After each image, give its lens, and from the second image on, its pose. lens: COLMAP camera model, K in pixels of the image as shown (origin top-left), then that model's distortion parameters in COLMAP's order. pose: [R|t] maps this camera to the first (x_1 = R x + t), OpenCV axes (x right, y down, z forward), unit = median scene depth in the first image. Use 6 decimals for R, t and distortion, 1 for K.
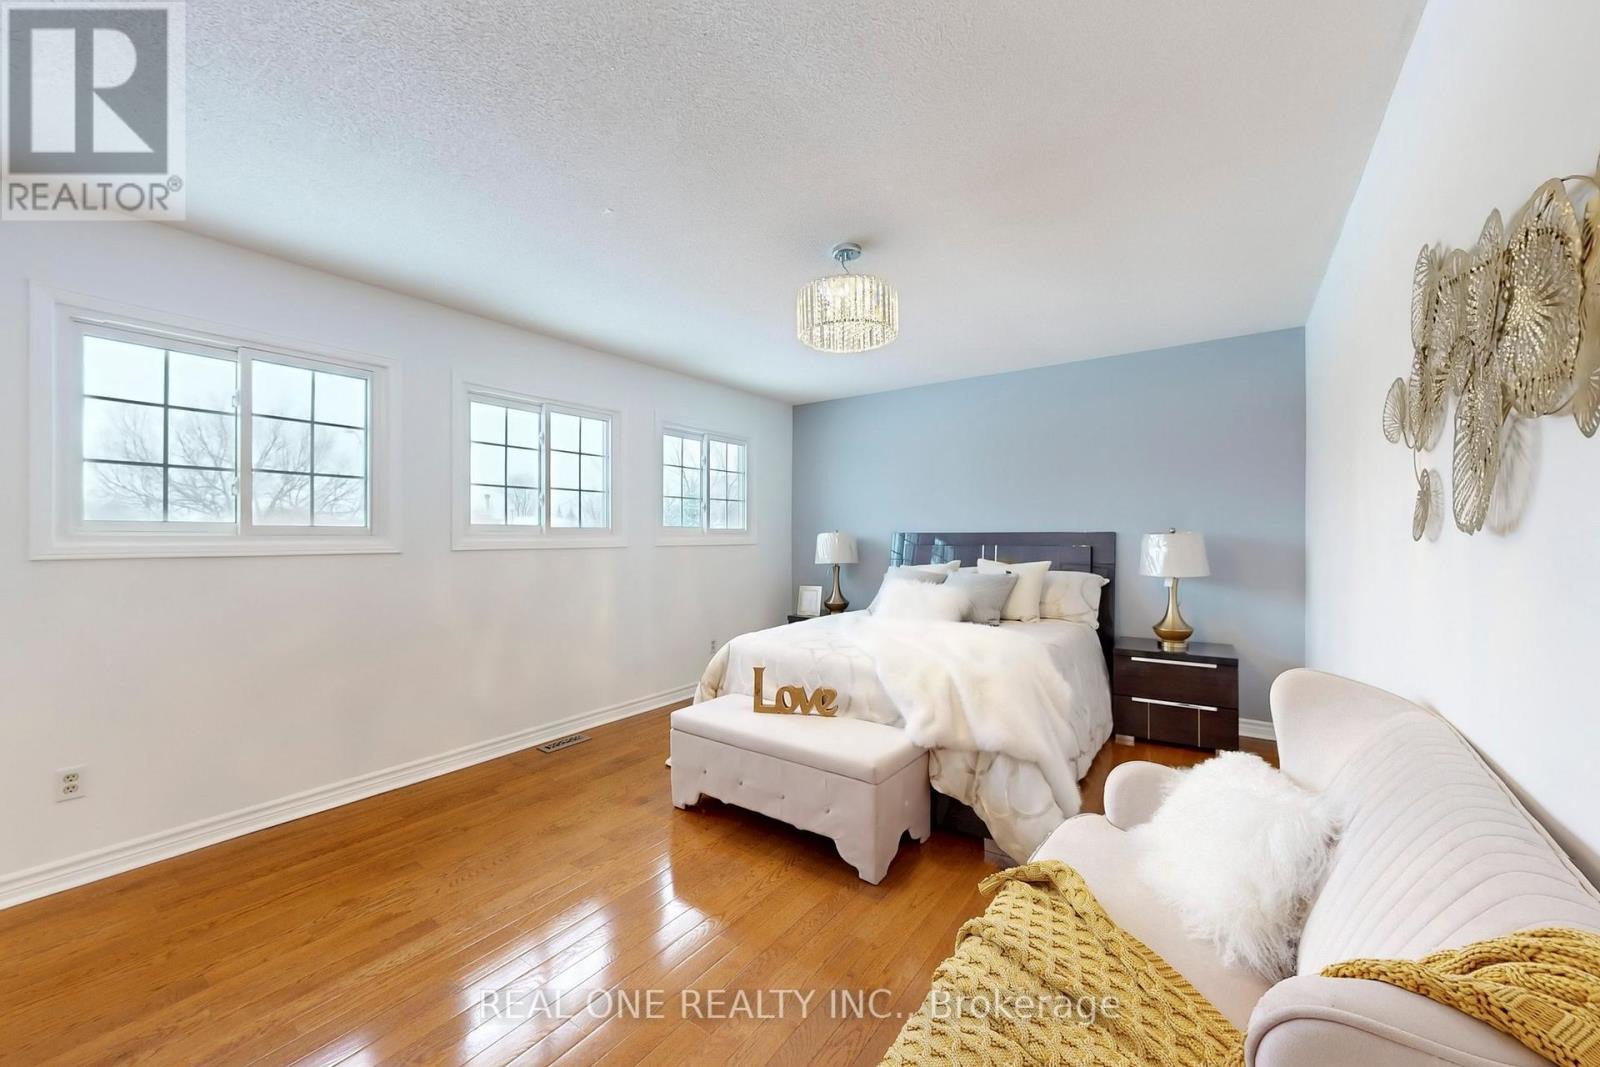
lens RADIAL K [[607.0, 0, 808.1], [0, 607.0, 534.6], [0, 0, 1]] dist [-0.002763, 0.001132]
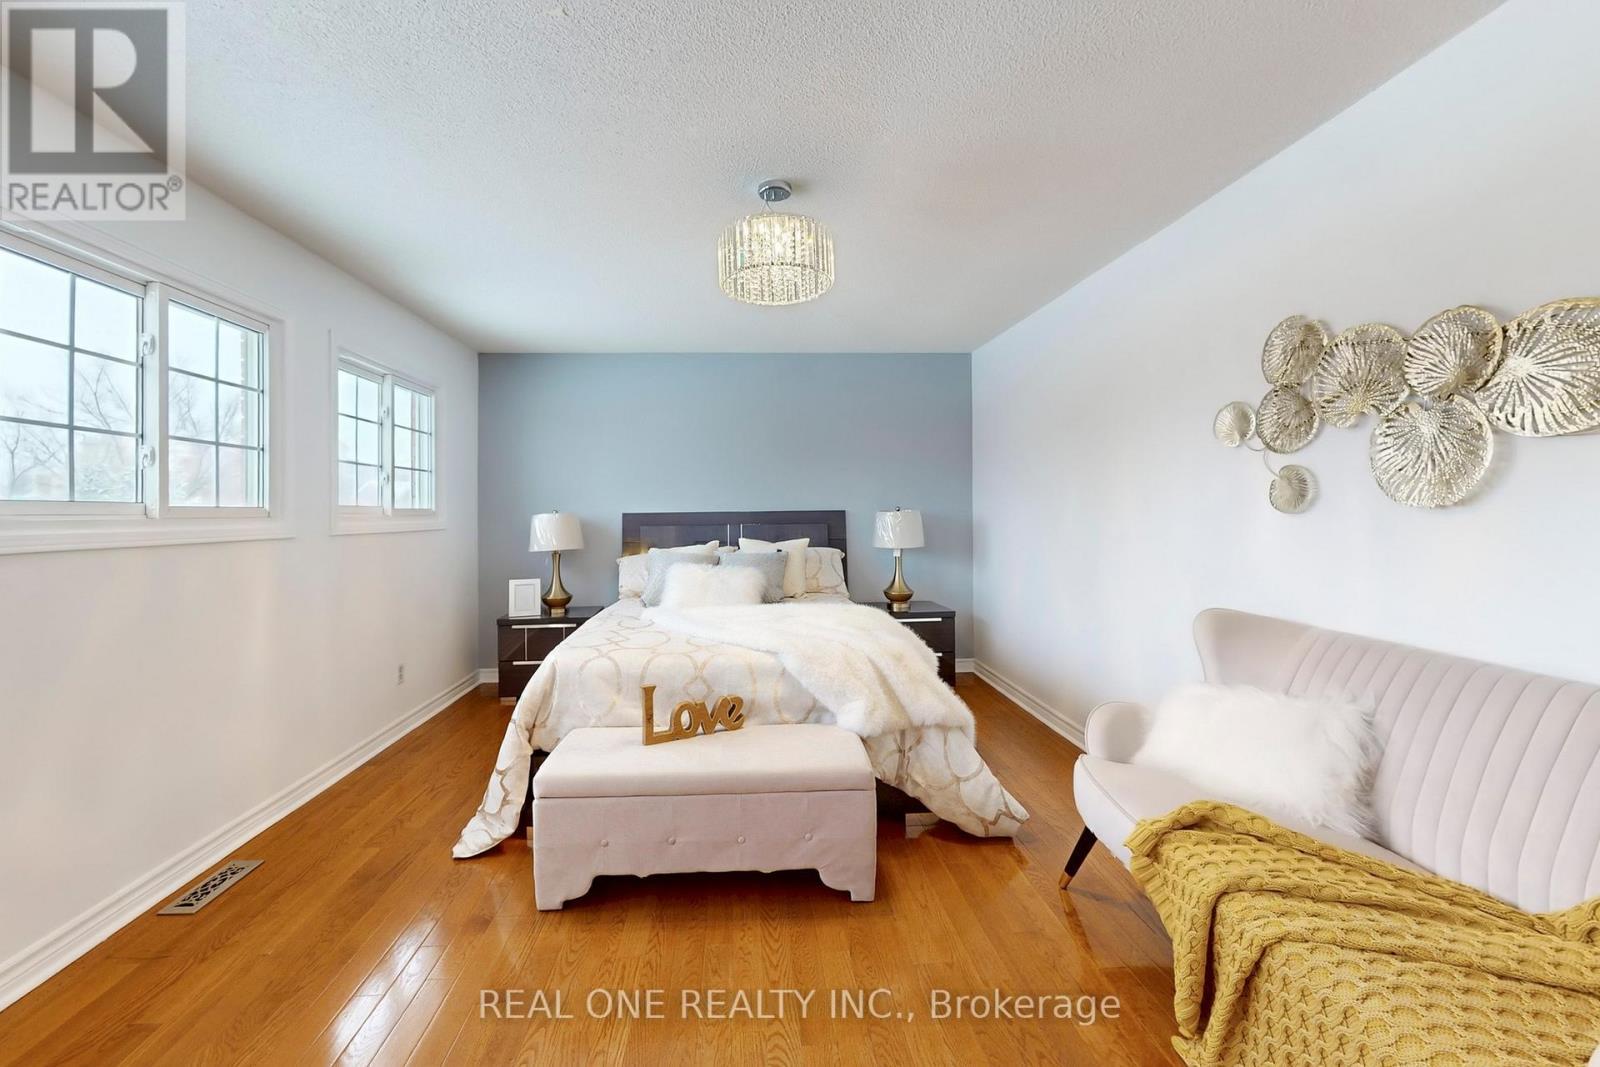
lens RADIAL K [[607.0, 0, 818.7], [0, 607.0, 507.9], [0, 0, 1]] dist [-0.002763, 0.001132]
pose [[0.786721, -0.002691, 0.617303, -0.307135], [0.009860, 0.999918, -0.008208, -0.000585], [-0.617230, 0.012544, 0.786683, 0.200469]]
